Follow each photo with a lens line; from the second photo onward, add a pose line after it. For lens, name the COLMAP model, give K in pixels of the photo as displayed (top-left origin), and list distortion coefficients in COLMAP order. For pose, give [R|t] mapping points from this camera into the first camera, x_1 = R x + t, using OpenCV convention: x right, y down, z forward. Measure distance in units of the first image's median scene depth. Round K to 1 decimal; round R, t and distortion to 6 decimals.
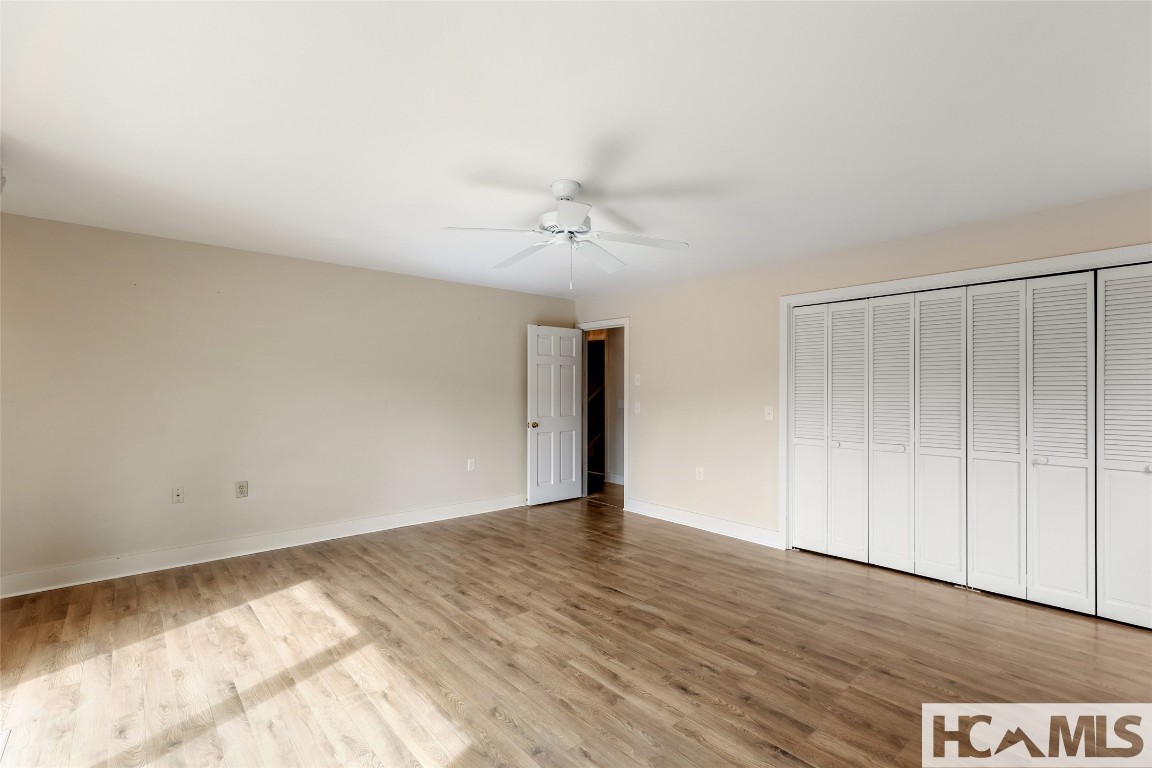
lens RADIAL K [[532.0, 0, 576.1], [0, 532.0, 385.8], [0, 0, 1]] dist [0.002225, 0.000084]
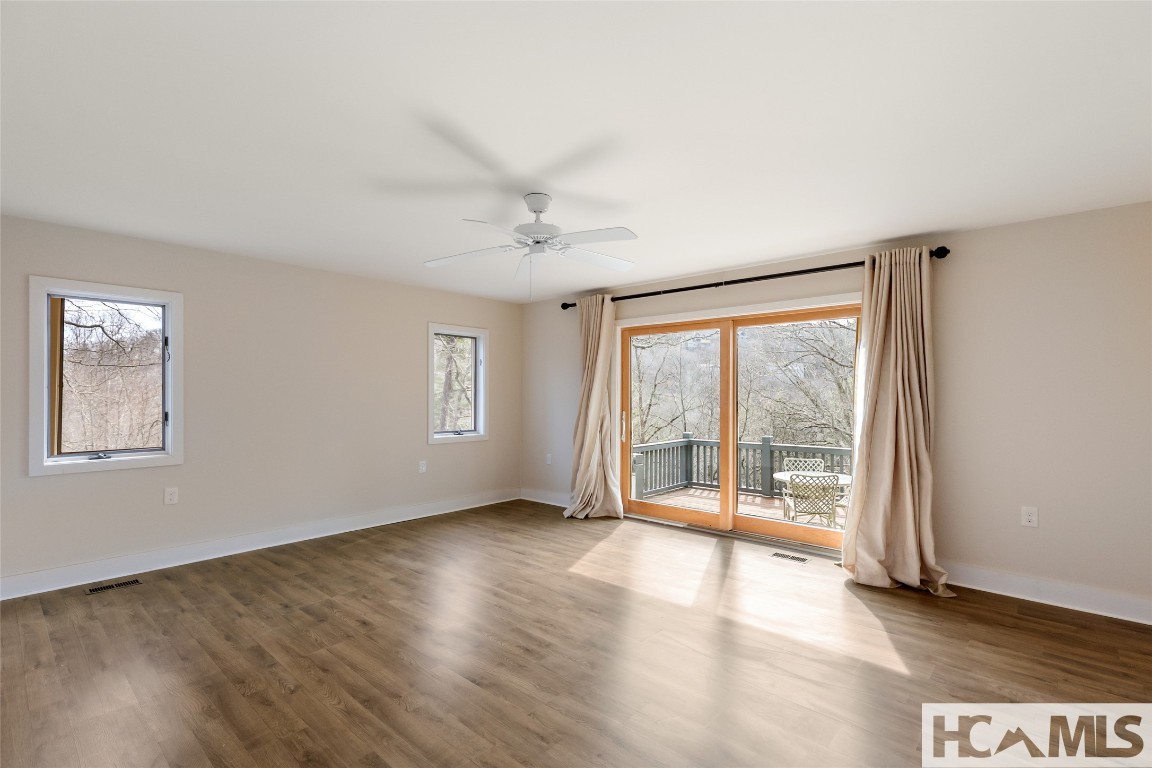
lens RADIAL K [[532.0, 0, 576.1], [0, 532.0, 391.5], [0, 0, 1]] dist [0.002225, 0.000084]
pose [[-0.991332, -0.005564, -0.131264, 0.039462], [-0.003689, 0.999888, -0.014517, 0.020451], [0.131330, -0.013907, -0.991241, 1.955073]]
